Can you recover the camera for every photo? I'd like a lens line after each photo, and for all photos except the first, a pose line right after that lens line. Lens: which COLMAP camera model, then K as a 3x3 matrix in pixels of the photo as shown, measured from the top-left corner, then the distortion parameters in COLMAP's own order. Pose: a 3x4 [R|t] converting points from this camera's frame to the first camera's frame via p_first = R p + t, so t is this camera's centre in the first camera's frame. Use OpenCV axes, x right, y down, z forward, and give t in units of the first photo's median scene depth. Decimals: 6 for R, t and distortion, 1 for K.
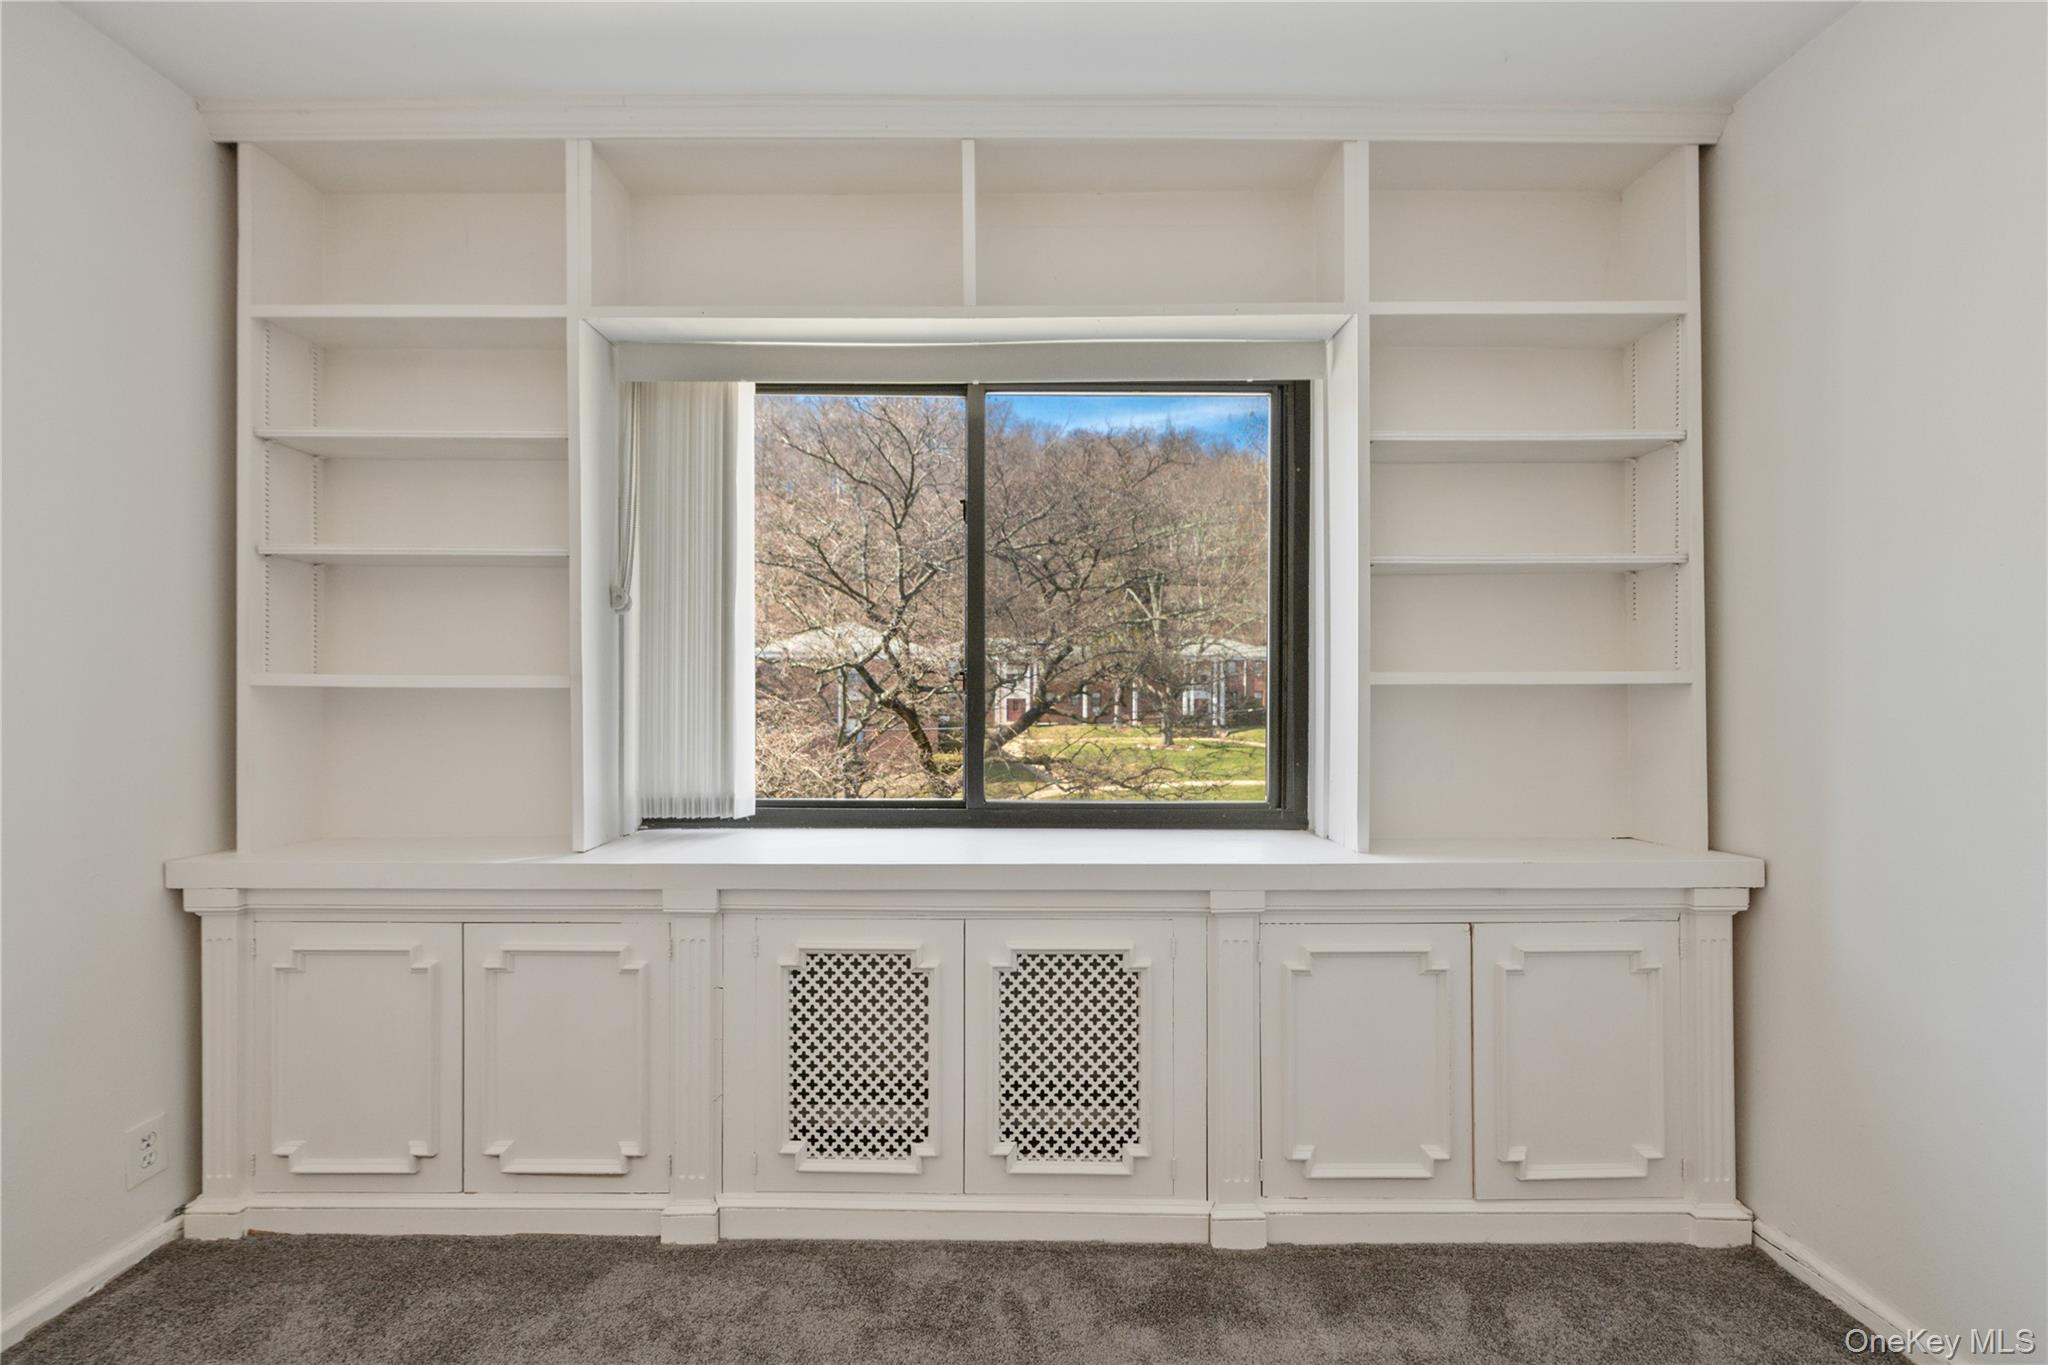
lens RADIAL K [[845.4, 0, 1003.9], [0, 845.4, 701.4], [0, 0, 1]] dist [-0.000068, 0.000079]
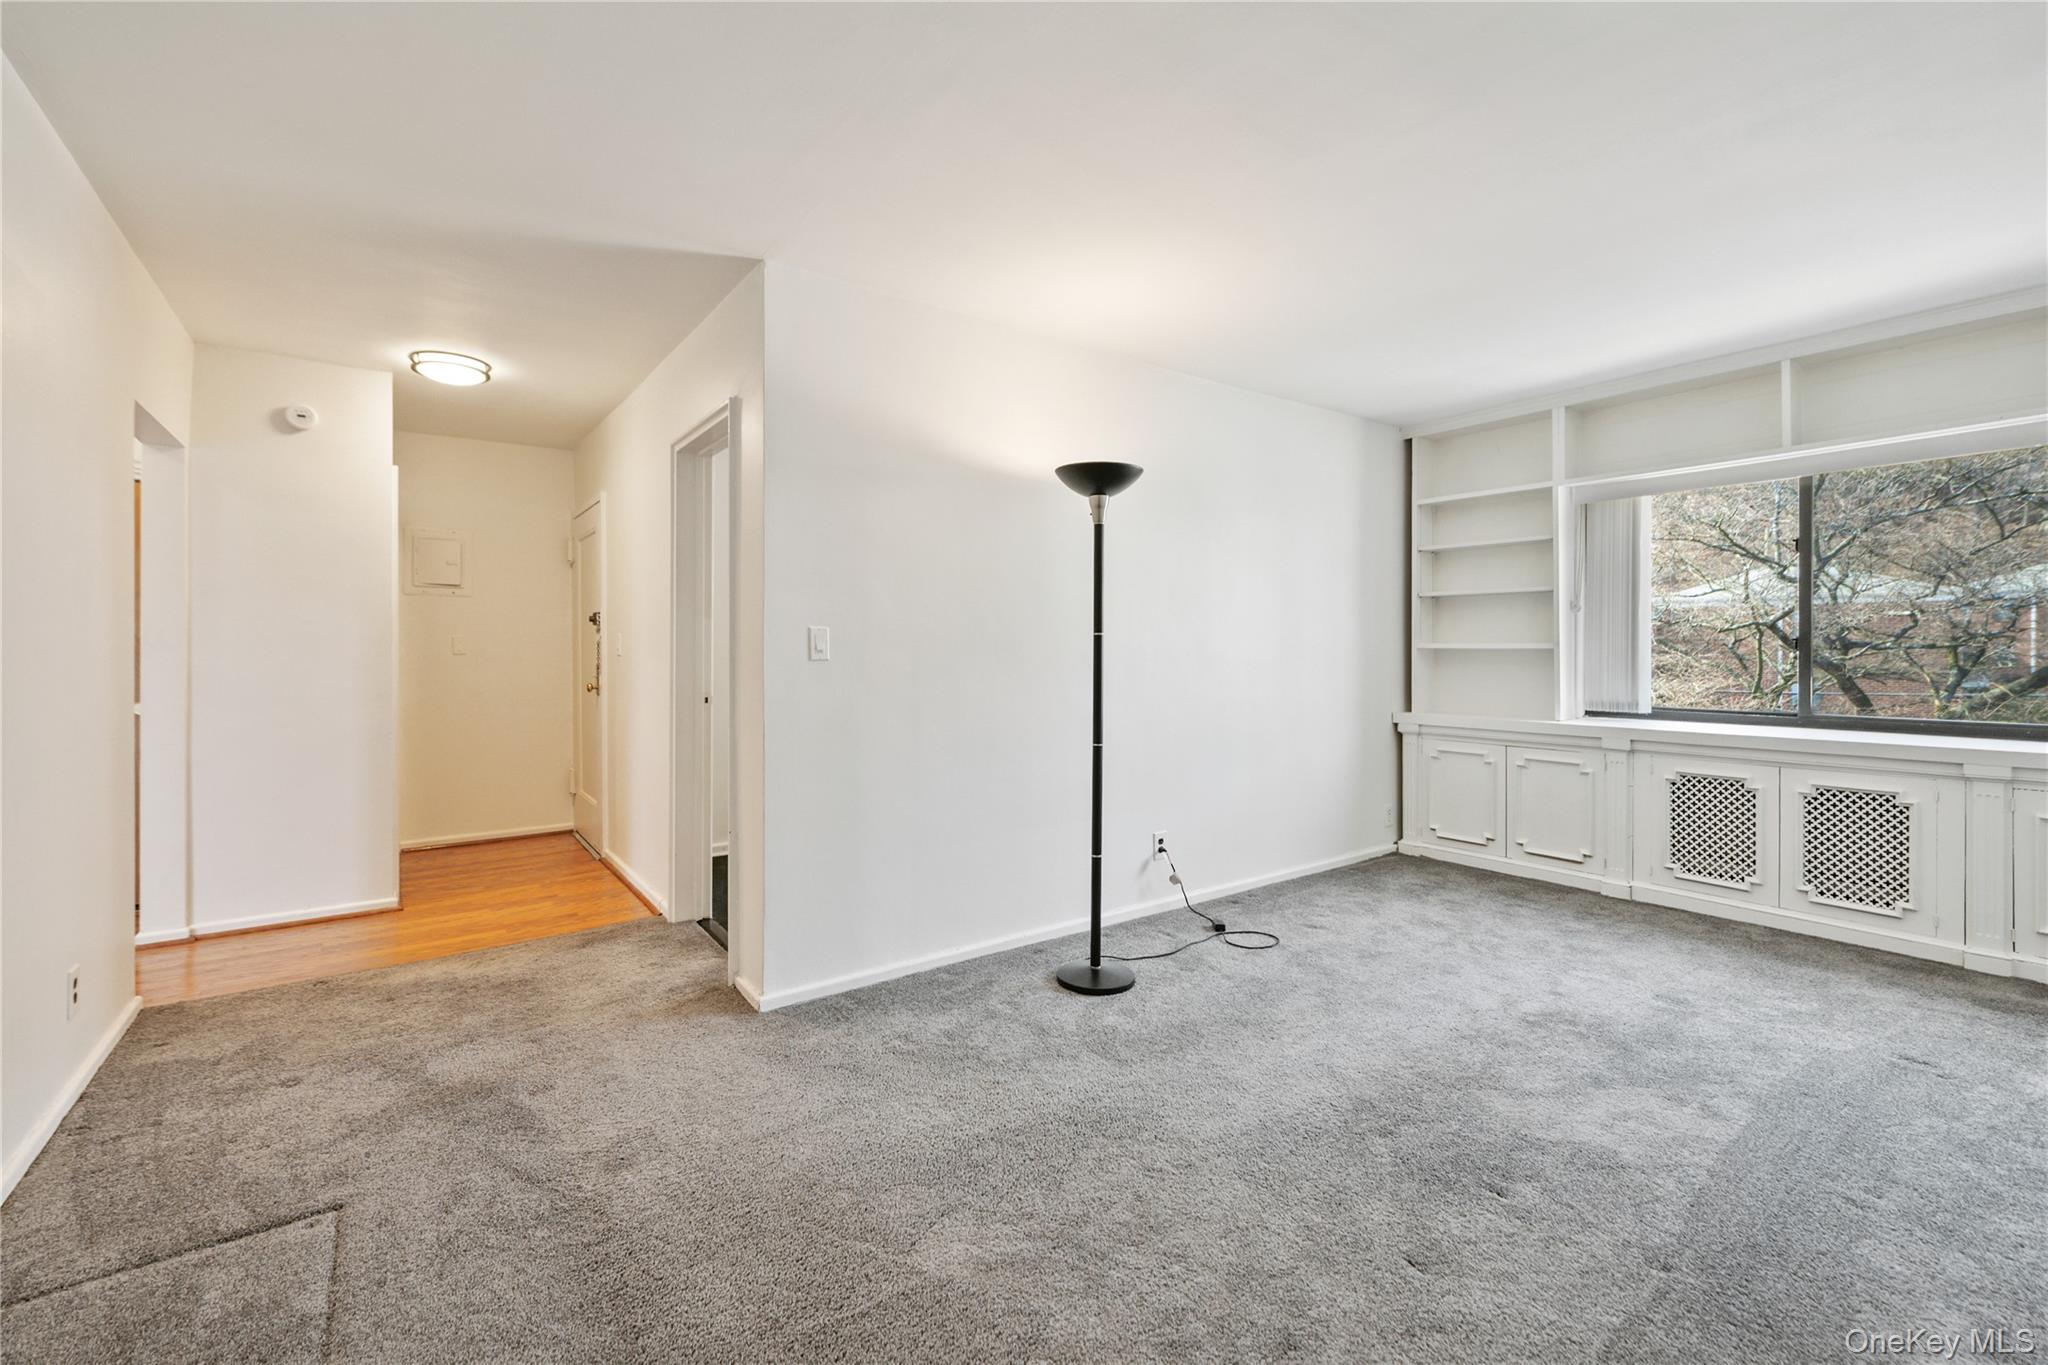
lens RADIAL K [[839.8, 0, 1018.4], [0, 839.8, 650.3], [0, 0, 1]] dist [-0.000876, -0.000022]
pose [[0.591470, -0.001533, -0.806326, 0.472913], [-0.004414, 0.999977, -0.005139, 0.007143], [0.806315, 0.006598, 0.591449, -1.551707]]
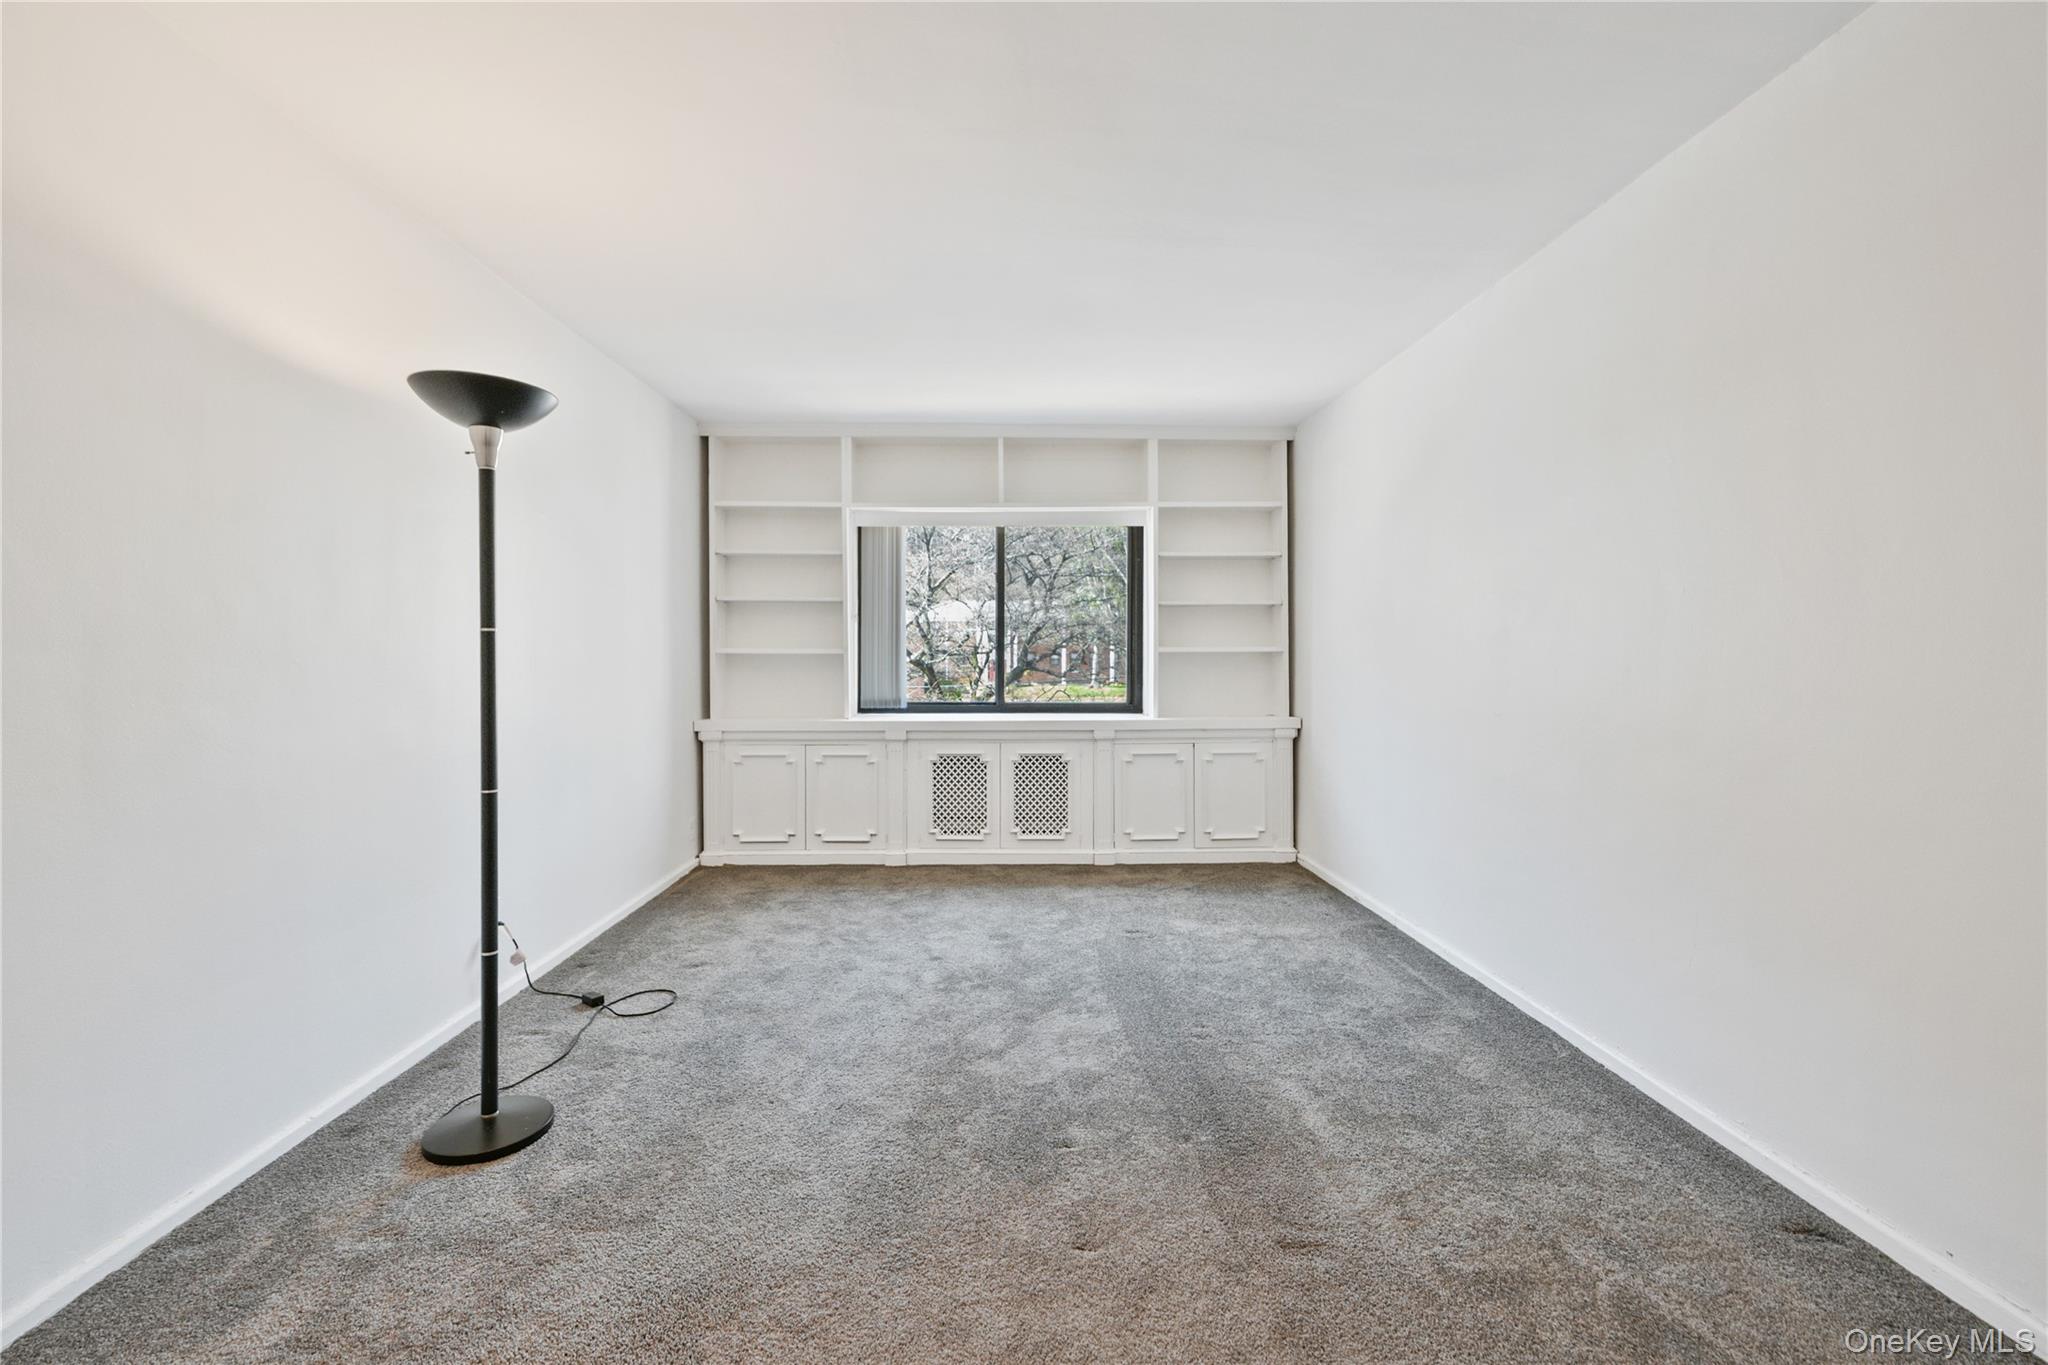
lens RADIAL K [[855.2, 0, 996.2], [0, 855.2, 664.0], [0, 0, 1]] dist [0.000232, -0.000058]
pose [[0.999849, -0.001401, 0.017309, -0.103882], [0.001368, 0.999997, 0.001954, 0.011039], [-0.017312, -0.001930, 0.999848, -1.615571]]
